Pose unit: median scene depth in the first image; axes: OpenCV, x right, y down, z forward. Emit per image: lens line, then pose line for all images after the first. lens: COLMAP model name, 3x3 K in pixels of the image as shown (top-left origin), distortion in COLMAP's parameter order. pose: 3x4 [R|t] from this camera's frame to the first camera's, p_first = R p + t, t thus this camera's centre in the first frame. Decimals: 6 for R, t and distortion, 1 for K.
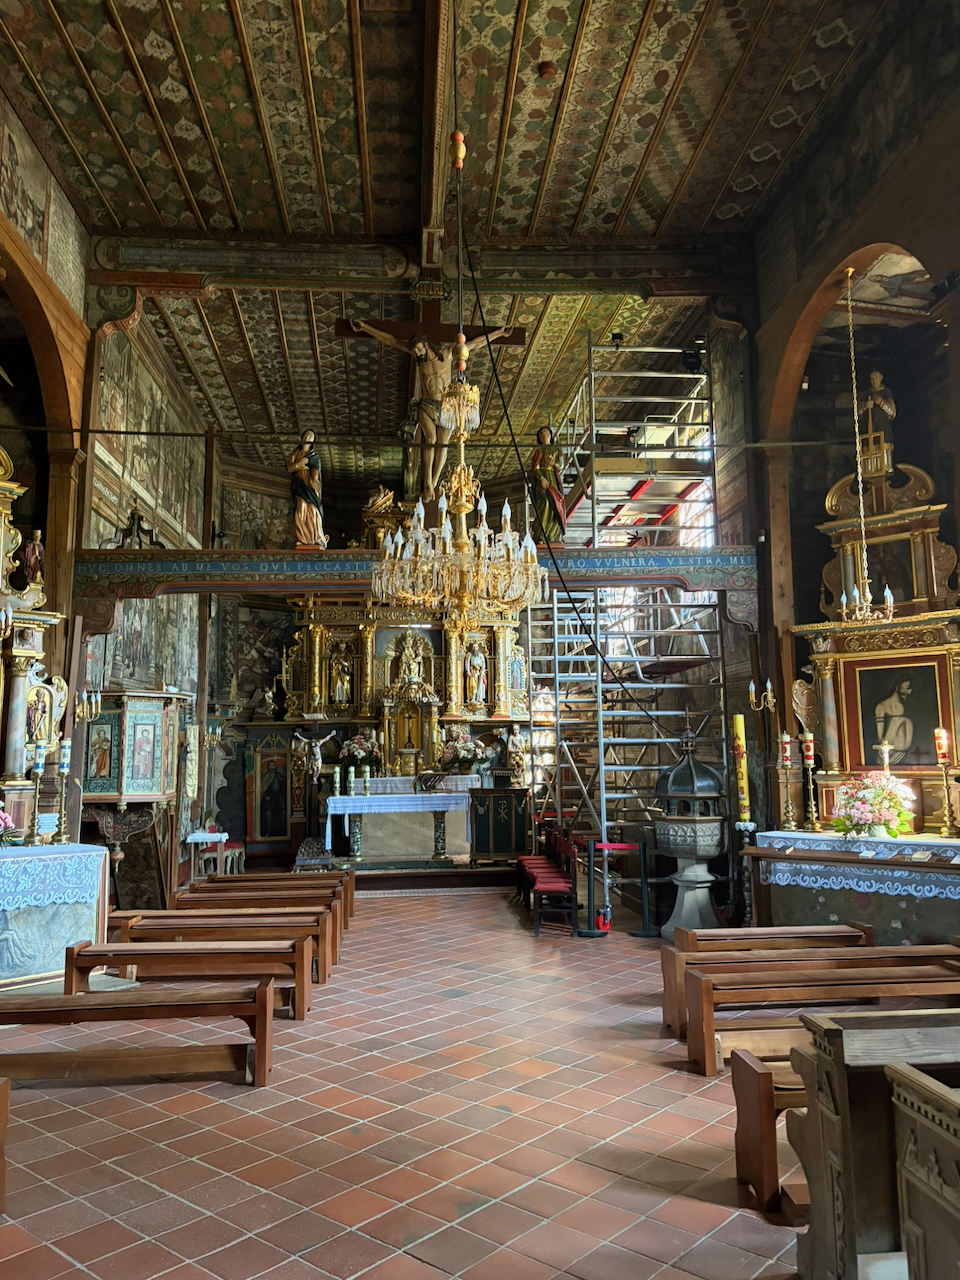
lens RADIAL K [[882.7, 0, 474.8], [0, 882.7, 637.1], [0, 0, 1]] dist [0.069239, -0.122494]
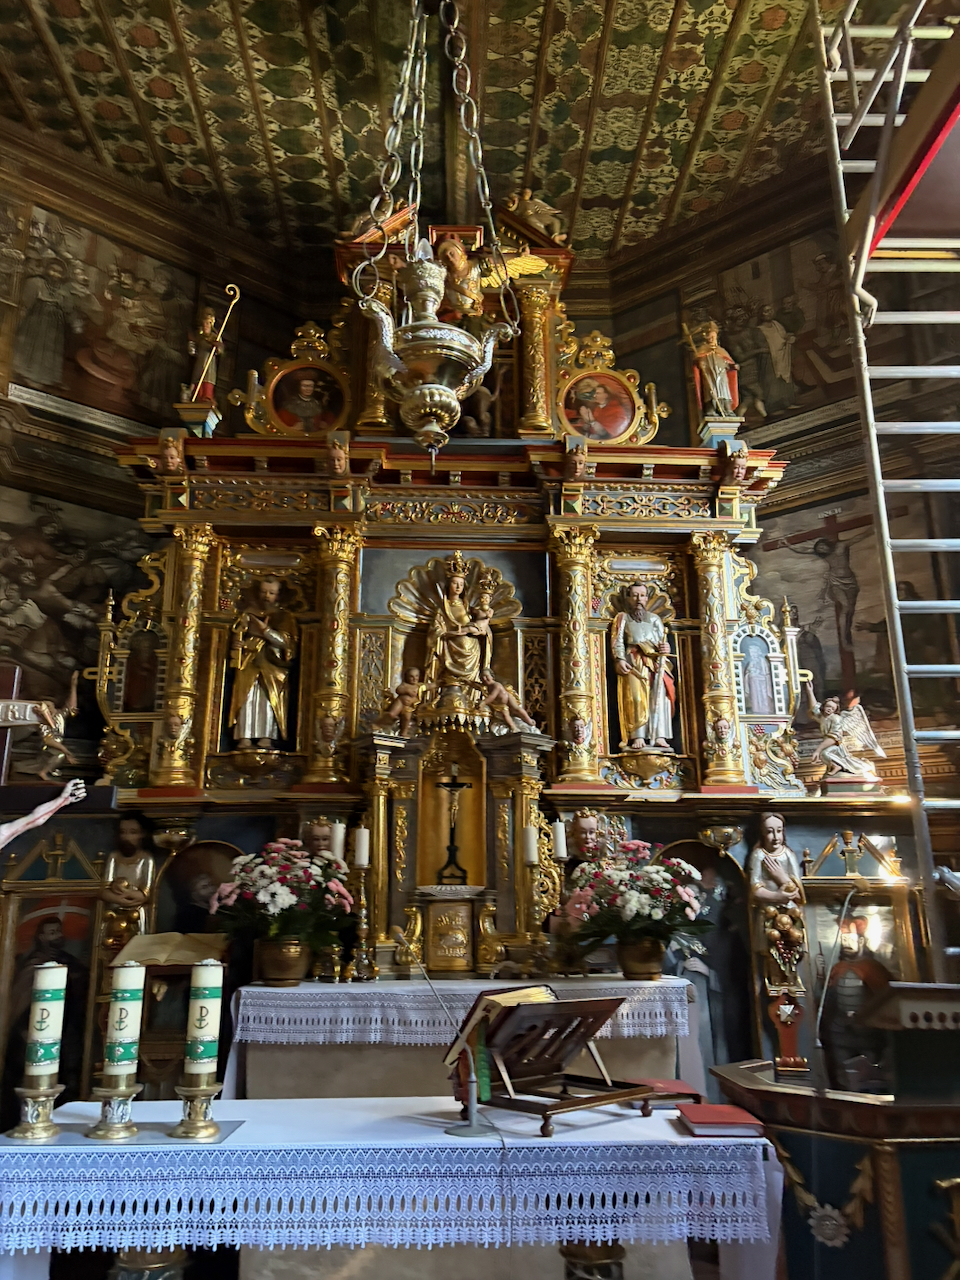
lens RADIAL K [[882.7, 0, 474.8], [0, 882.7, 637.1], [0, 0, 1]] dist [0.069239, -0.122494]
pose [[0.997285, -0.010502, -0.072891, -0.040745], [-0.001329, 0.987052, -0.160393, 0.087665], [0.073631, 0.160054, 0.984358, 0.657894]]
